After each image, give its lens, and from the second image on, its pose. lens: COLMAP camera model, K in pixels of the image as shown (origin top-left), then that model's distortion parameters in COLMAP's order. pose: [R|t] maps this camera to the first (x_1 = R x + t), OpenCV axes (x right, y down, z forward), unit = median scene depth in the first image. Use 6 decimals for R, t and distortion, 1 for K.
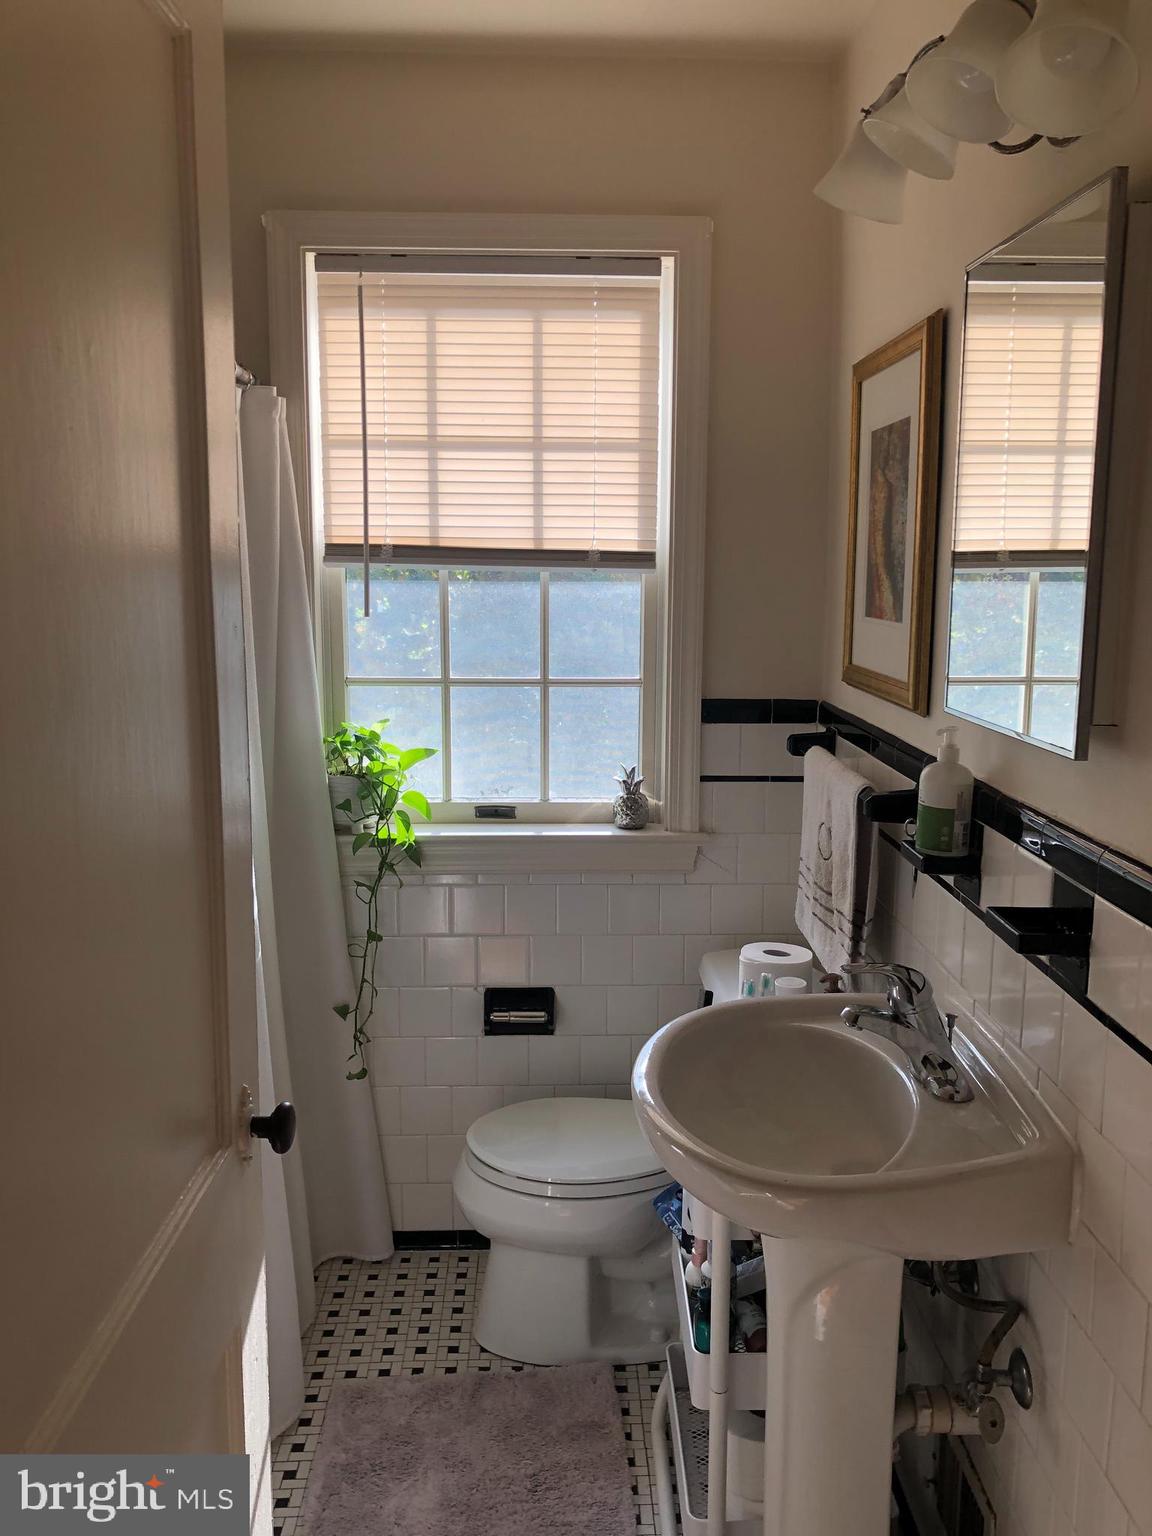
lens RADIAL K [[1260.7, 0, 583.4], [0, 1260.7, 774.6], [0, 0, 1]] dist [0.025496, -0.016788]
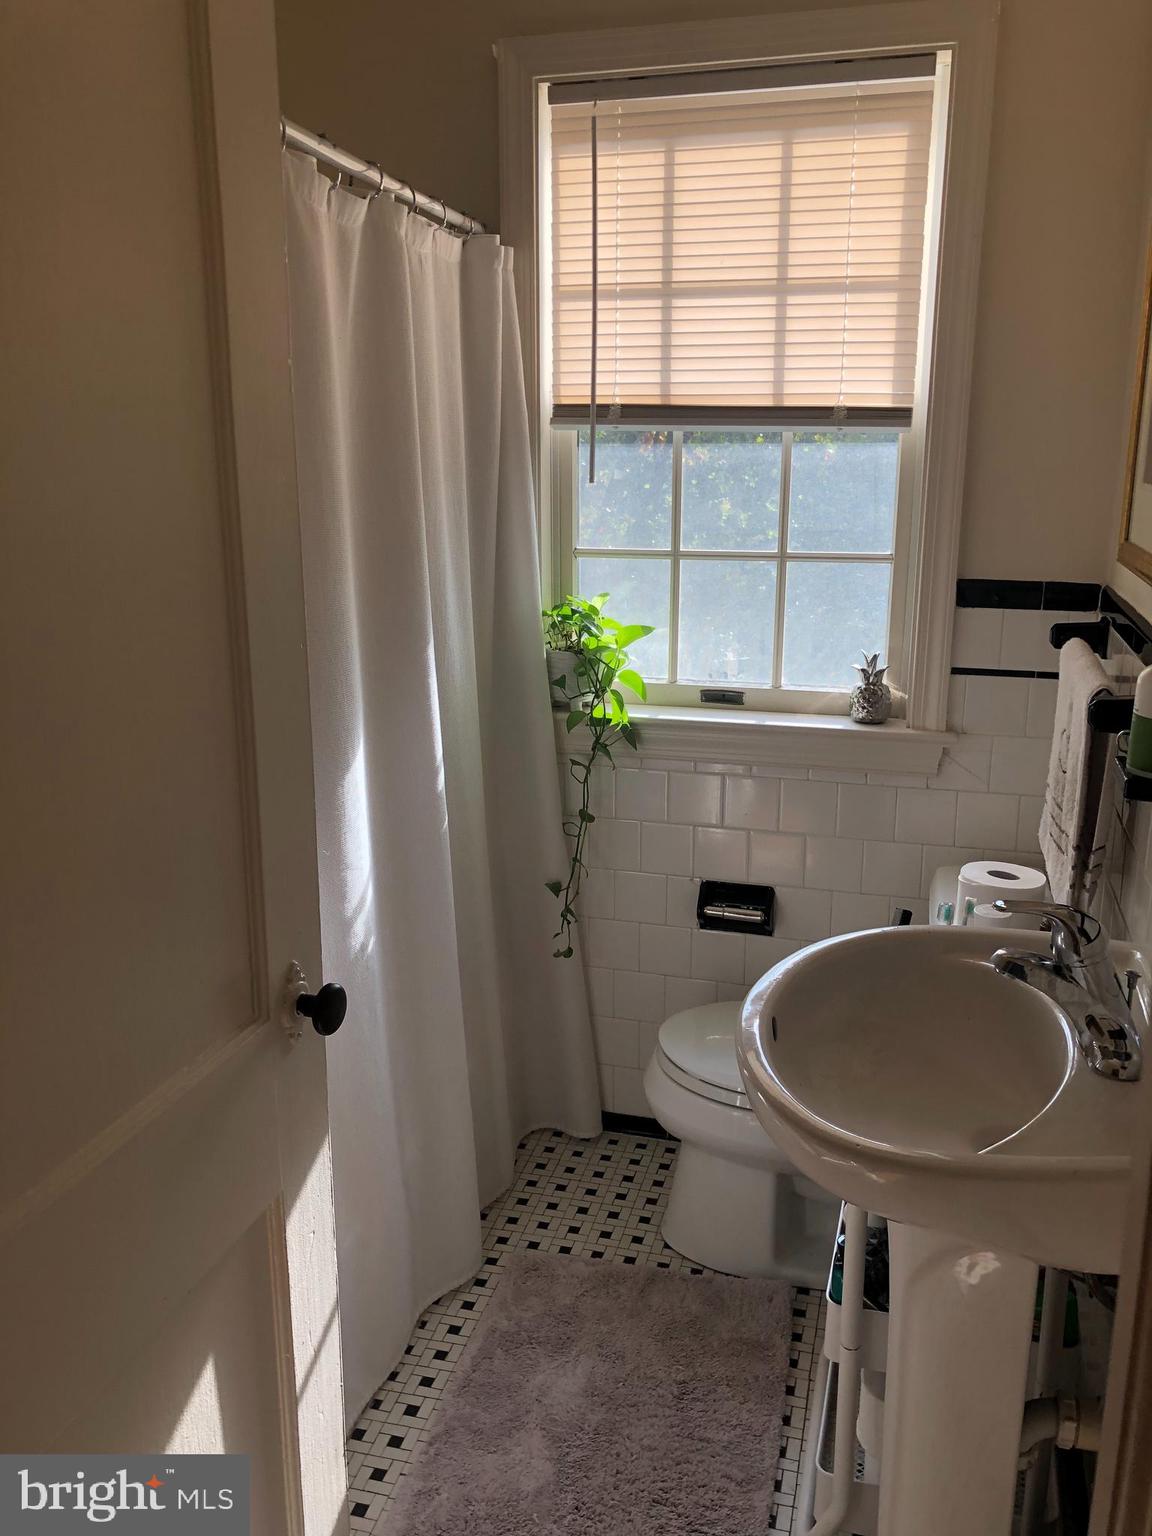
lens RADIAL K [[1260.7, 0, 568.7], [0, 1260.7, 768.1], [0, 0, 1]] dist [0.025496, -0.016788]
pose [[0.953524, 0.070438, -0.292969, 0.106816], [-0.043653, 0.994328, 0.096987, -0.003342], [0.298139, -0.079691, 0.951190, 0.076490]]
